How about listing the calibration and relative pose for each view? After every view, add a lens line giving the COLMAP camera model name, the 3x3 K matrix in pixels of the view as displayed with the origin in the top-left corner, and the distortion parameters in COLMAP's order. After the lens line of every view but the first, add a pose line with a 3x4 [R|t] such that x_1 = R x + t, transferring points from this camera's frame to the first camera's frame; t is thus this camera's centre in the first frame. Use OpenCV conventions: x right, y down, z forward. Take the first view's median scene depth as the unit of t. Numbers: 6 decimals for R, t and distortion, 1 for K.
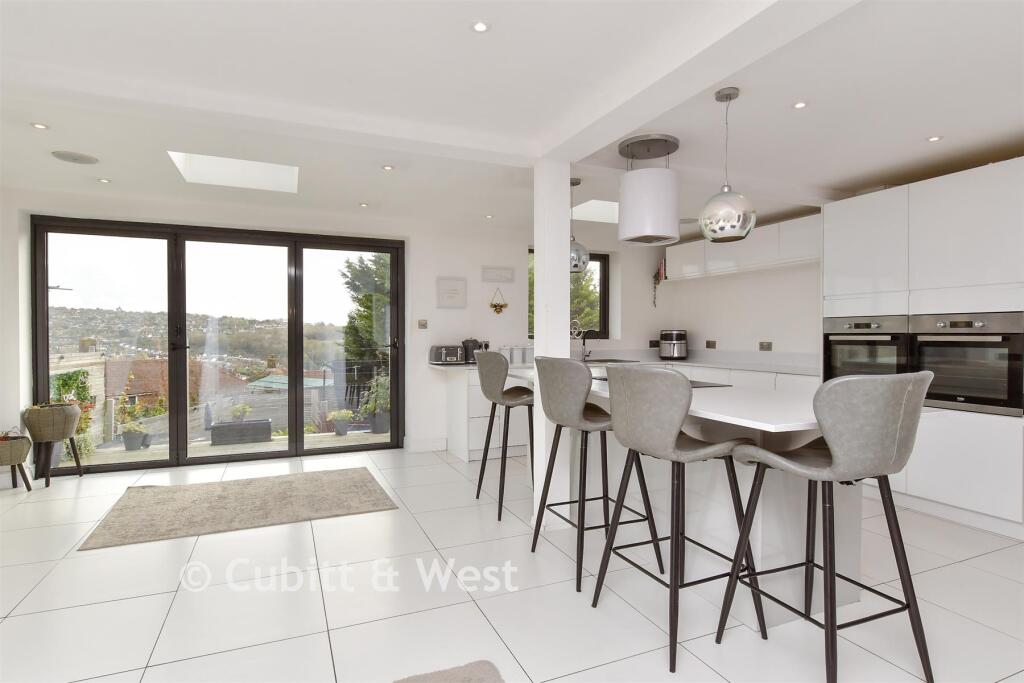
lens RADIAL K [[525.4, 0, 513.1], [0, 525.4, 343.1], [0, 0, 1]] dist [-0.001369, 0.000505]
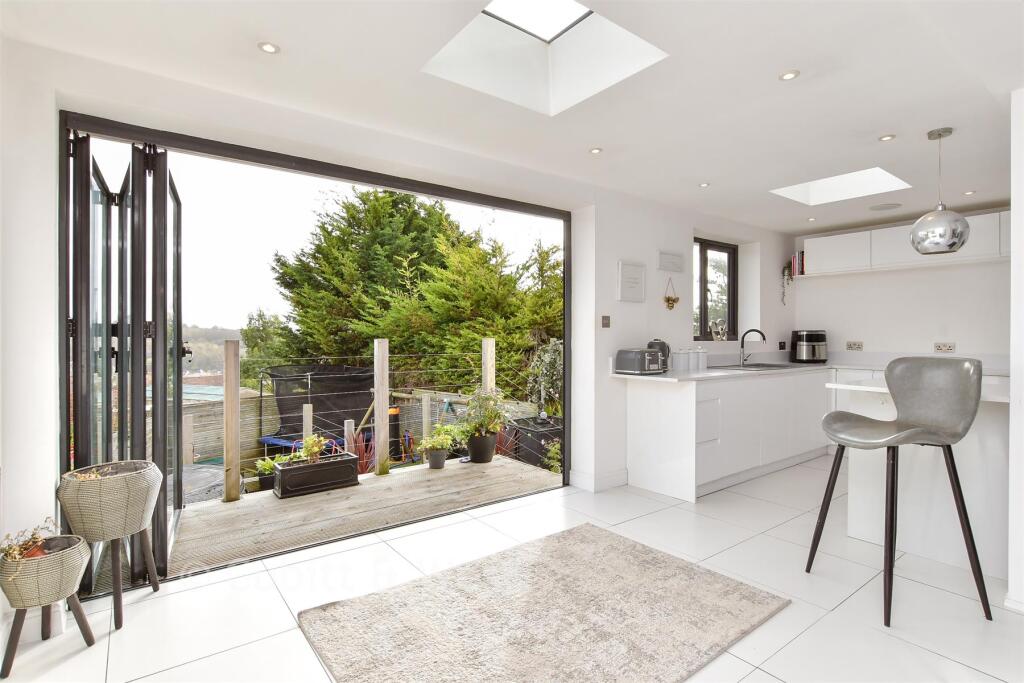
lens RADIAL K [[499.1, 0, 509.7], [0, 499.1, 338.6], [0, 0, 1]] dist [0.002175, 0.000168]
pose [[0.972419, -0.002847, 0.233224, -0.453593], [0.005659, 0.999919, -0.011389, -0.003754], [-0.233173, 0.012394, 0.972356, 0.310025]]
